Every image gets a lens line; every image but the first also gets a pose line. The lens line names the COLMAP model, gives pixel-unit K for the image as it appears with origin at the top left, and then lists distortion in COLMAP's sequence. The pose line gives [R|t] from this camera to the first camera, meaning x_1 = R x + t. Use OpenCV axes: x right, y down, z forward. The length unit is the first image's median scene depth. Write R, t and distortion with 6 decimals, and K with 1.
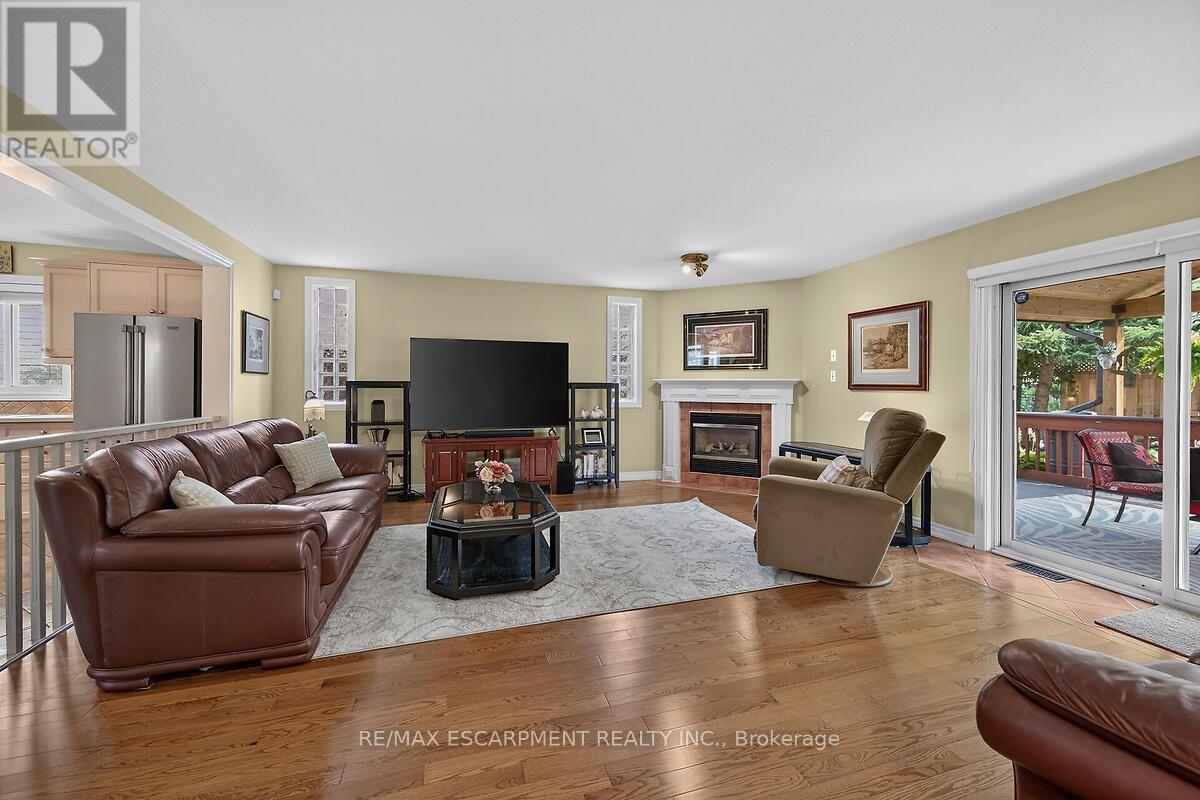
lens RADIAL K [[472.3, 0, 601.1], [0, 472.3, 384.0], [0, 0, 1]] dist [0.028065, 0.000023]
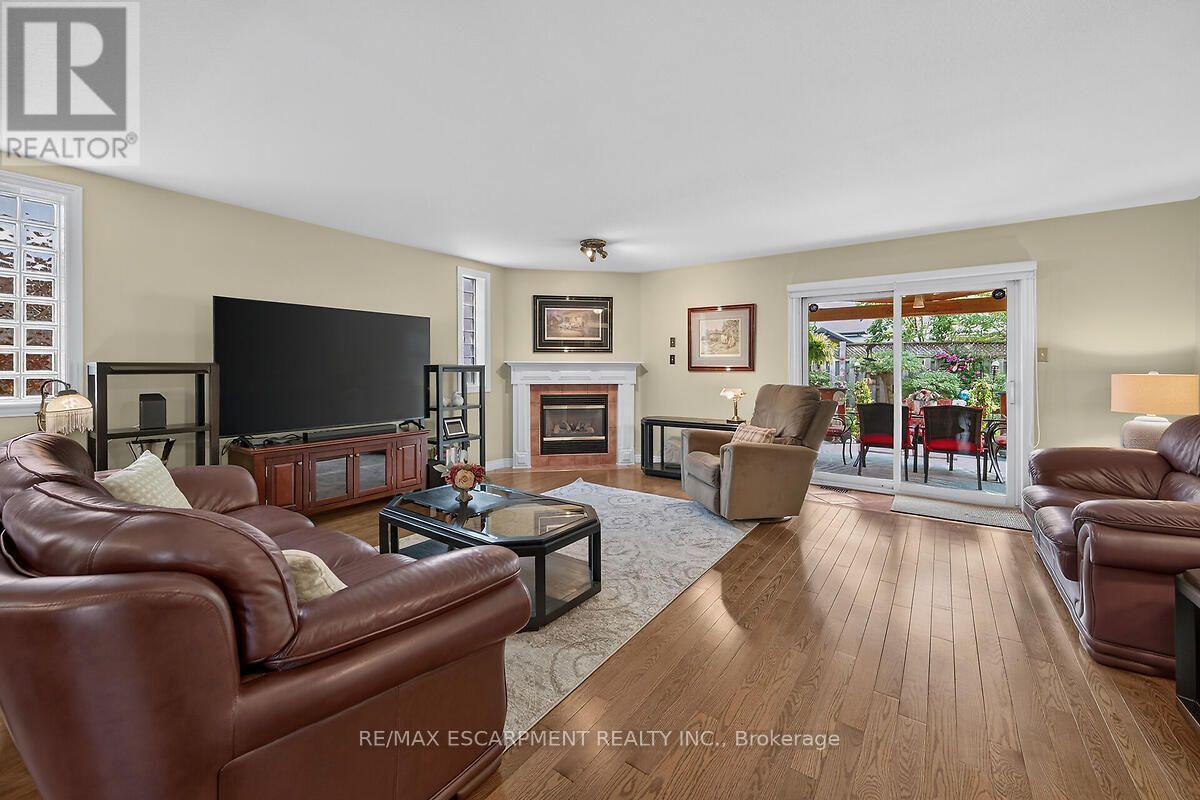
lens RADIAL K [[473.3, 0, 602.3], [0, 473.3, 368.4], [0, 0, 1]] dist [0.001209, 0.000022]
pose [[0.796839, -0.004241, 0.604177, -0.325026], [0.001160, 0.999984, 0.005489, -0.000825], [-0.604190, -0.003673, 0.796831, 0.145649]]
